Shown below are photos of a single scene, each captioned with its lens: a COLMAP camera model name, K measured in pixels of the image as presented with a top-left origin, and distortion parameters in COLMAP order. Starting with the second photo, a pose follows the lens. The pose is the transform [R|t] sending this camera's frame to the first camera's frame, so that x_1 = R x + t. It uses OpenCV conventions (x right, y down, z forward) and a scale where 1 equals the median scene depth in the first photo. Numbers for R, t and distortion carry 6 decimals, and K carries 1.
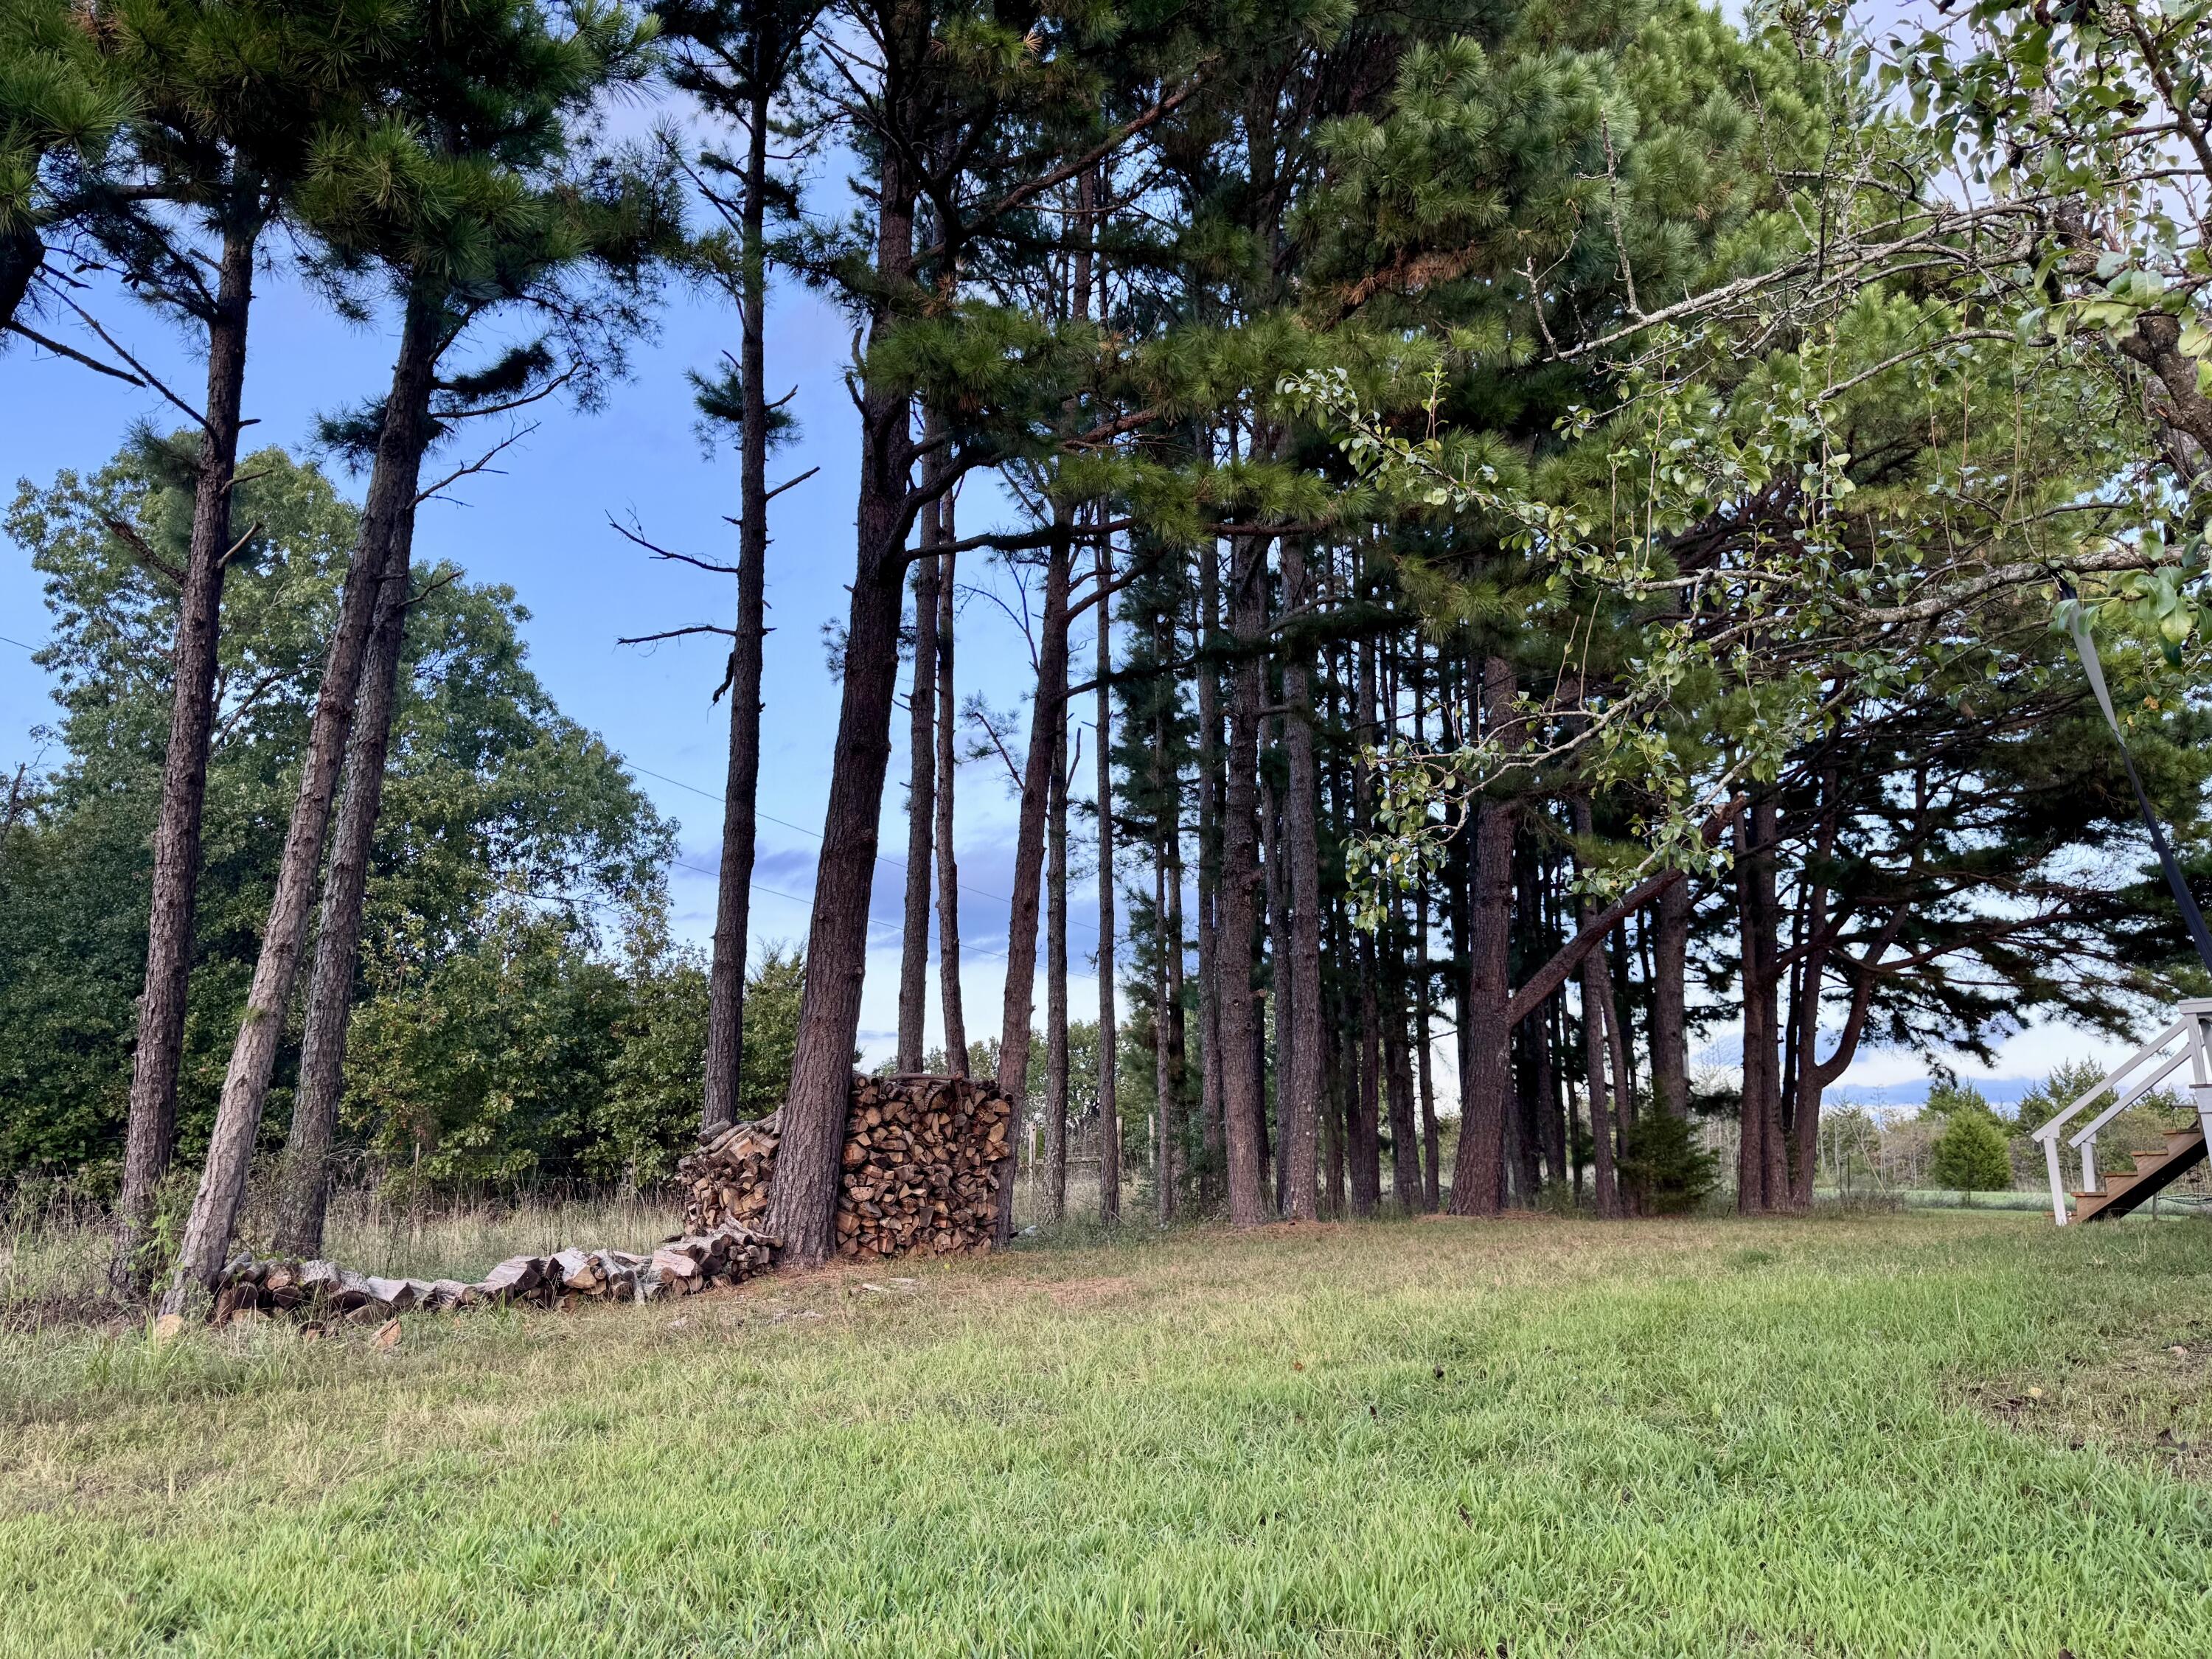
lens RADIAL K [[1531.0, 0, 1106.0], [0, 1531.0, 829.5], [0, 0, 1]] dist [0.080611, -0.192785]
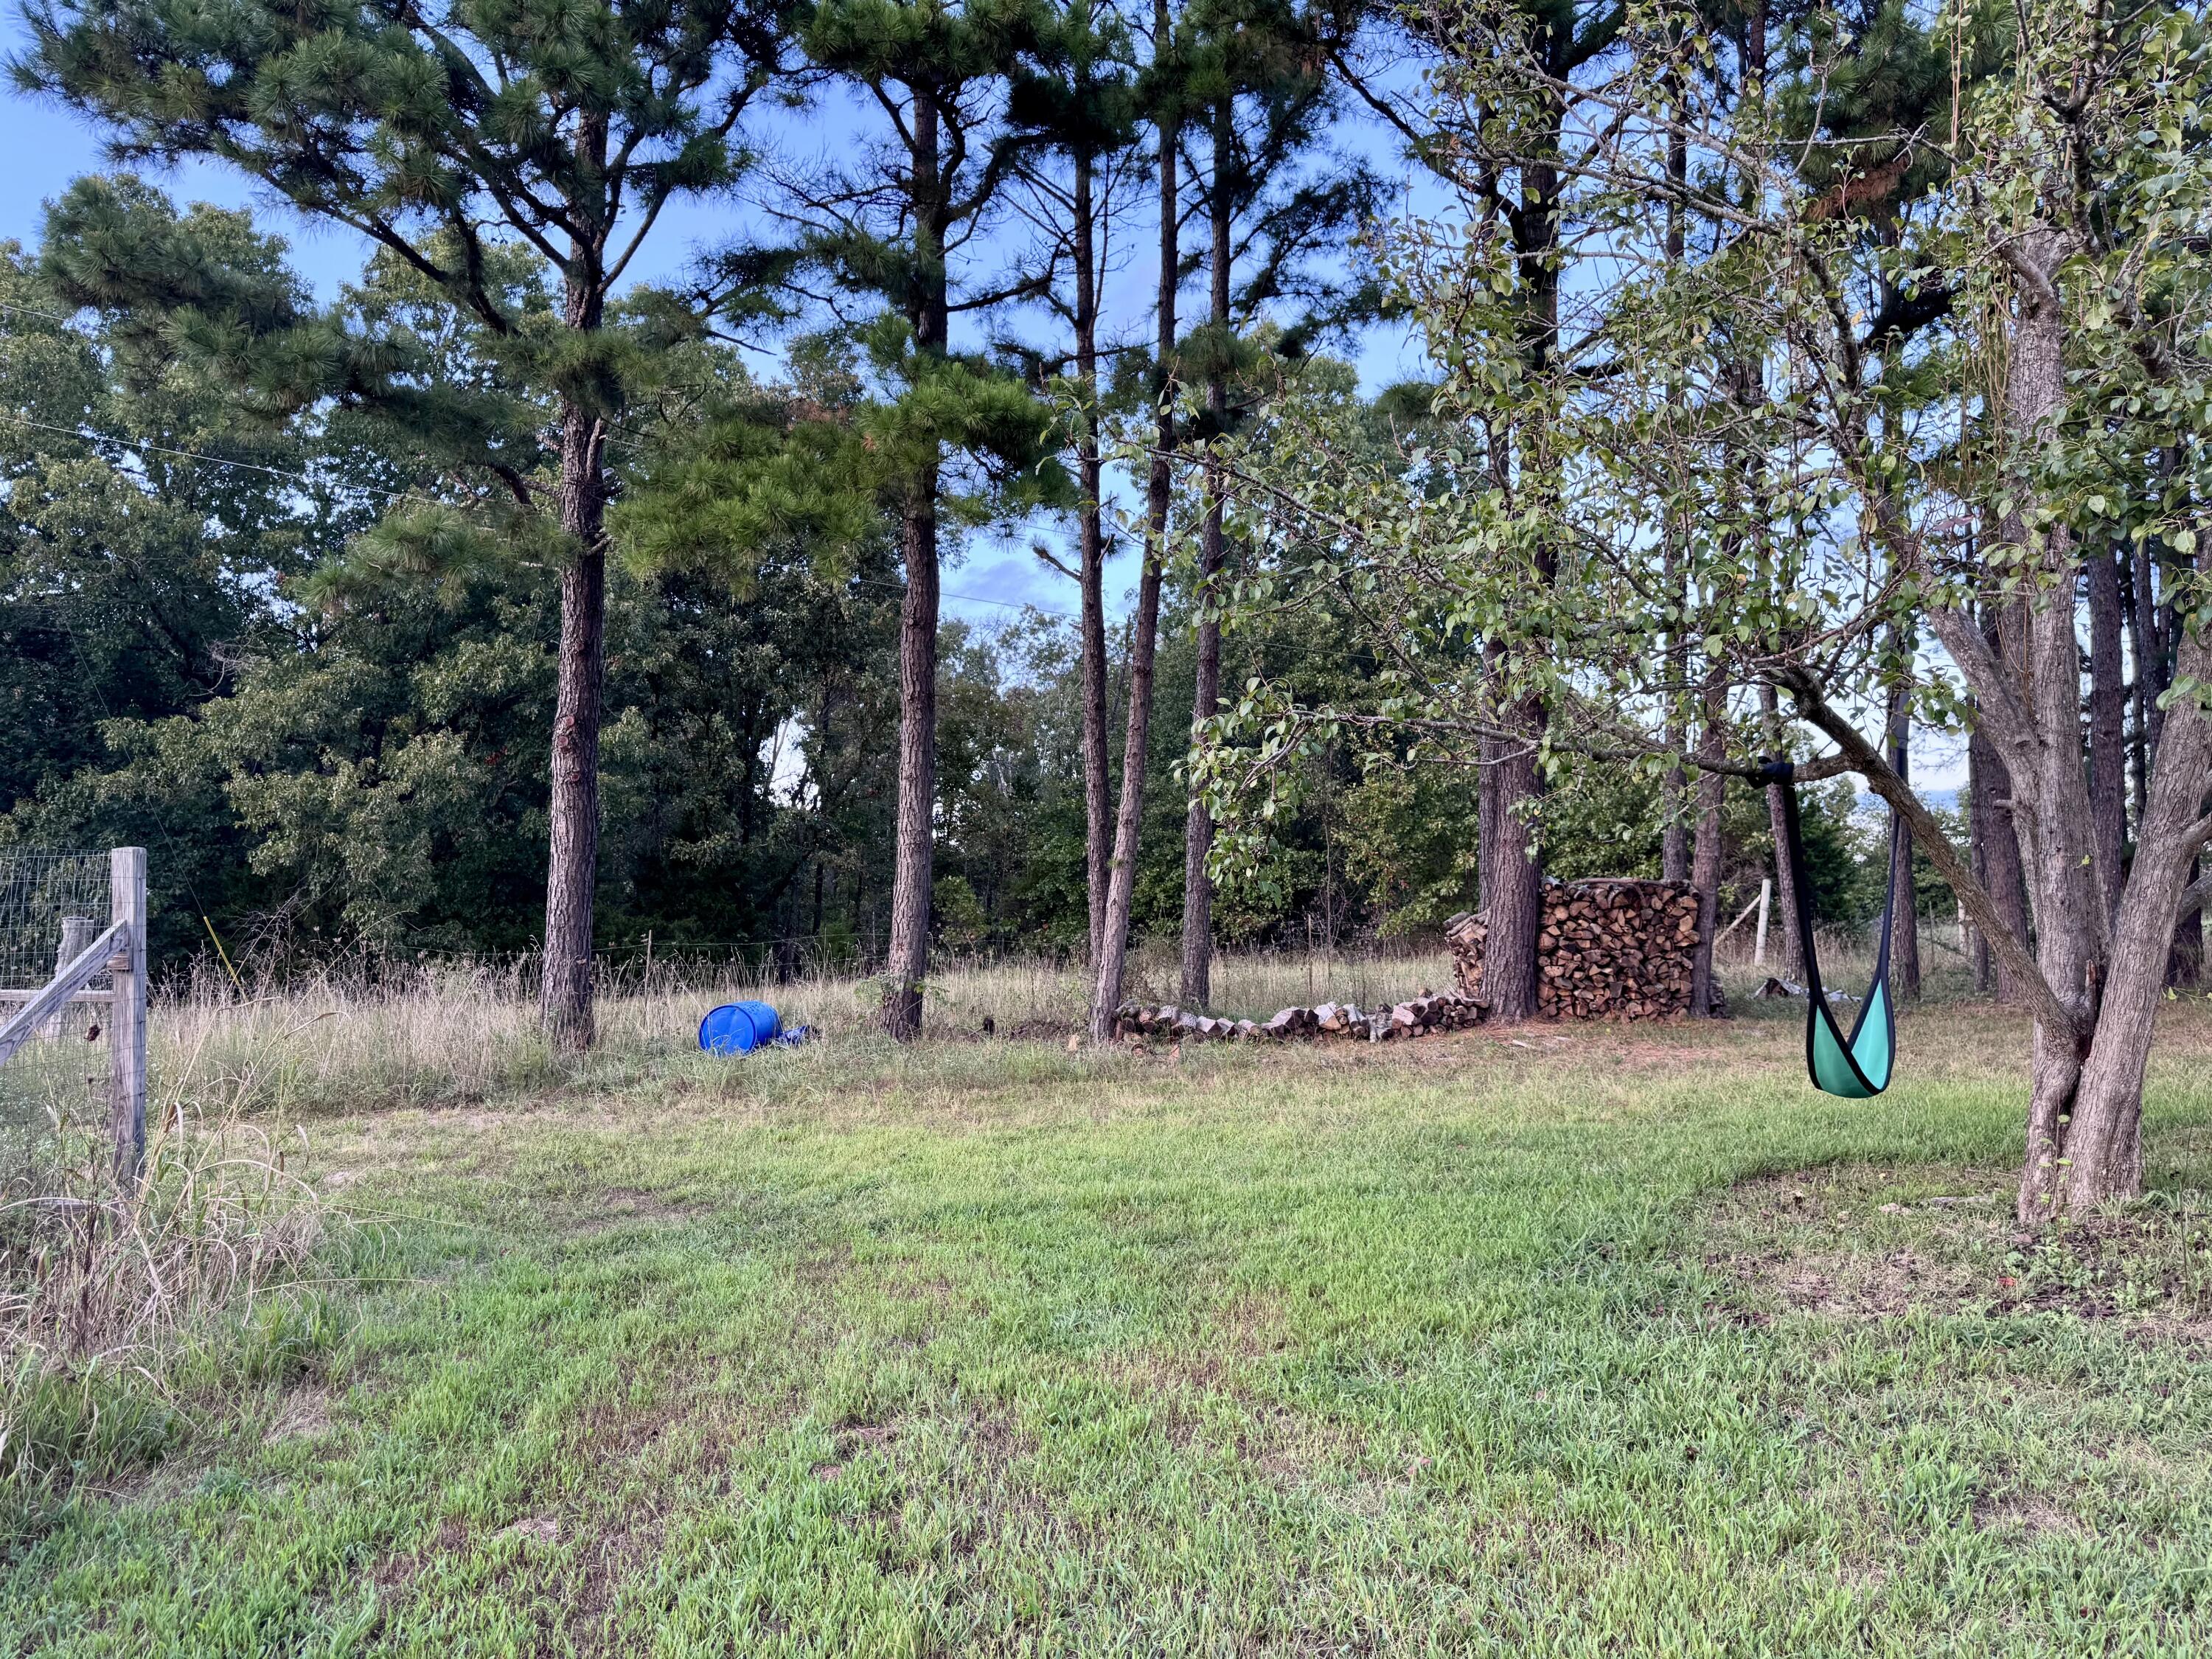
lens RADIAL K [[1562.4, 0, 1050.9], [0, 1562.4, 837.7], [0, 0, 1]] dist [0.083681, -0.090301]
pose [[0.742926, -0.018711, -0.669112, 0.413691], [0.145341, 0.980271, 0.133962, -0.113365], [0.653404, -0.196773, 0.730988, -0.228640]]
